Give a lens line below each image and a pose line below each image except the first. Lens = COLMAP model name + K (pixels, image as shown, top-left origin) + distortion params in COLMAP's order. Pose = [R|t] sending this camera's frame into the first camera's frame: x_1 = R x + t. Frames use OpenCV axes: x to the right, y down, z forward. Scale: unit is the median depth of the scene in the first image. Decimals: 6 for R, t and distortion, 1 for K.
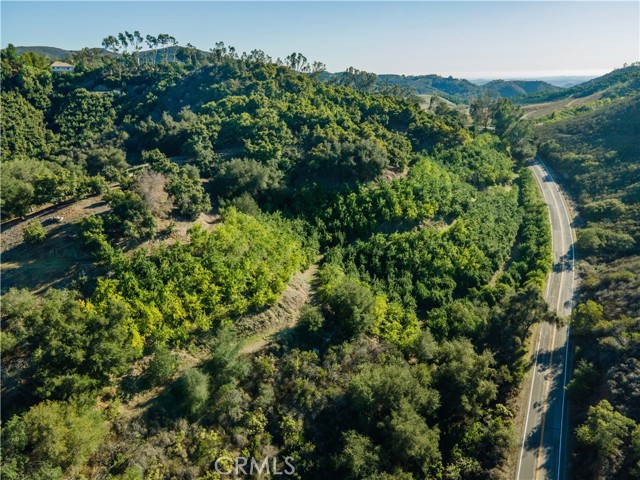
lens RADIAL K [[466.8, 0, 324.7], [0, 466.8, 239.0], [0, 0, 1]] dist [0.032378, 0.017628]
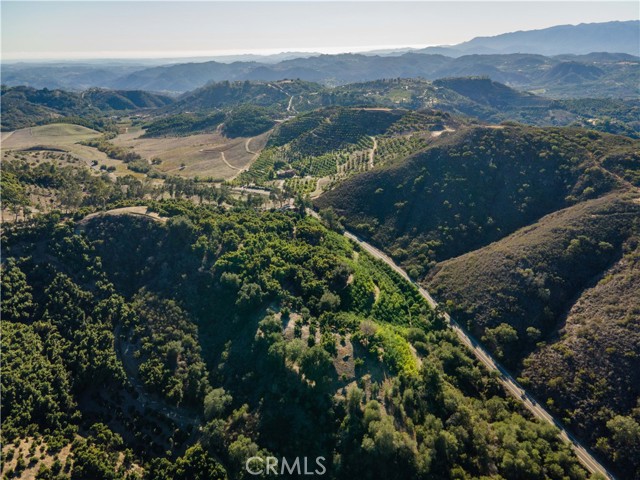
lens RADIAL K [[466.8, 0, 323.7], [0, 466.8, 239.0], [0, 0, 1]] dist [0.032378, 0.017628]
pose [[0.656799, -0.294140, 0.694332, -2.097551], [0.267648, 0.951767, 0.150017, -0.982472], [-0.704968, 0.087306, 0.703845, -0.623393]]
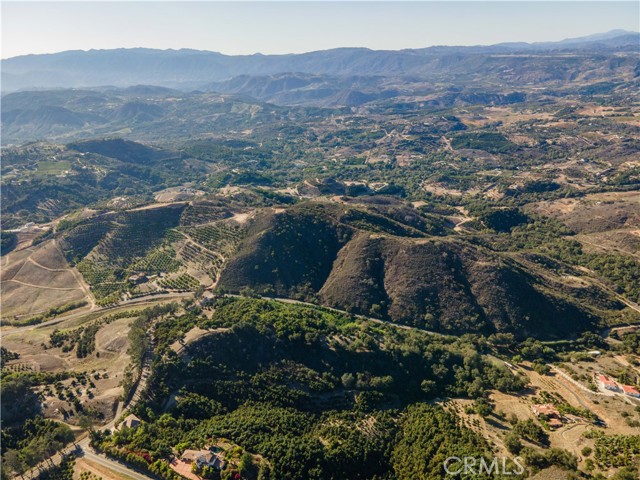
lens RADIAL K [[466.8, 0, 324.2], [0, 466.8, 239.8], [0, 0, 1]] dist [0.032378, 0.017628]
pose [[-0.190865, -0.356777, 0.914484, -5.362202], [0.348192, 0.846426, 0.402897, -3.619636], [-0.917787, 0.395315, -0.037327, 1.255074]]
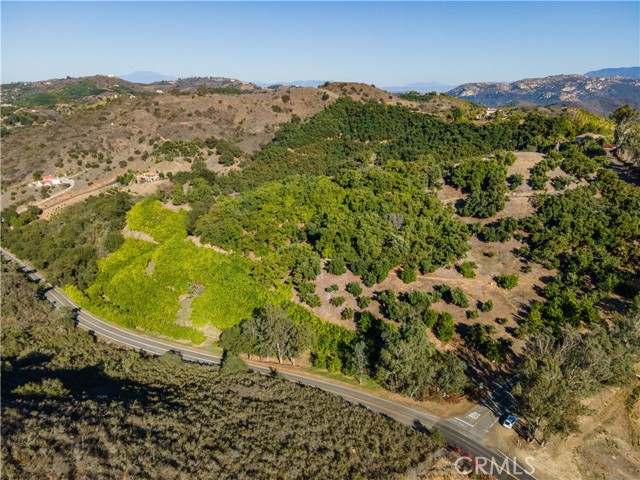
lens RADIAL K [[466.8, 0, 324.0], [0, 466.8, 237.7], [0, 0, 1]] dist [0.032378, 0.017628]
pose [[-0.354685, 0.280585, -0.891892, 2.034817], [-0.313946, 0.862787, 0.396278, -1.323491], [0.880702, 0.420559, -0.217929, 2.654282]]
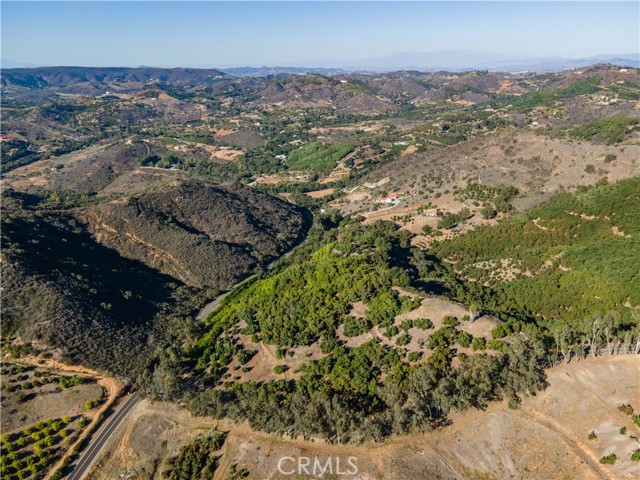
lens RADIAL K [[466.8, 0, 324.7], [0, 466.8, 239.6], [0, 0, 1]] dist [0.032378, 0.017628]
pose [[-0.986612, 0.070090, -0.147257, 0.496475], [-0.040204, 0.770544, 0.636117, -3.078973], [0.158054, 0.633521, -0.757410, 4.551568]]
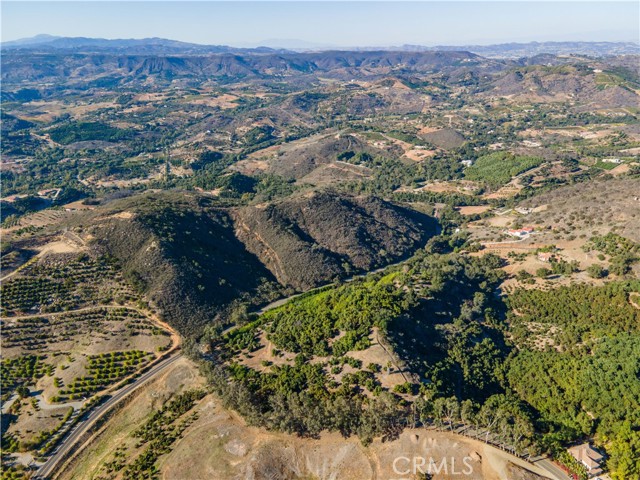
lens RADIAL K [[466.8, 0, 324.7], [0, 466.8, 239.3], [0, 0, 1]] dist [0.032378, 0.017628]
pose [[-0.938381, -0.110921, 0.327318, -1.198449], [0.136561, 0.751016, 0.646007, -3.944687], [-0.317478, 0.650900, -0.689592, 4.763686]]
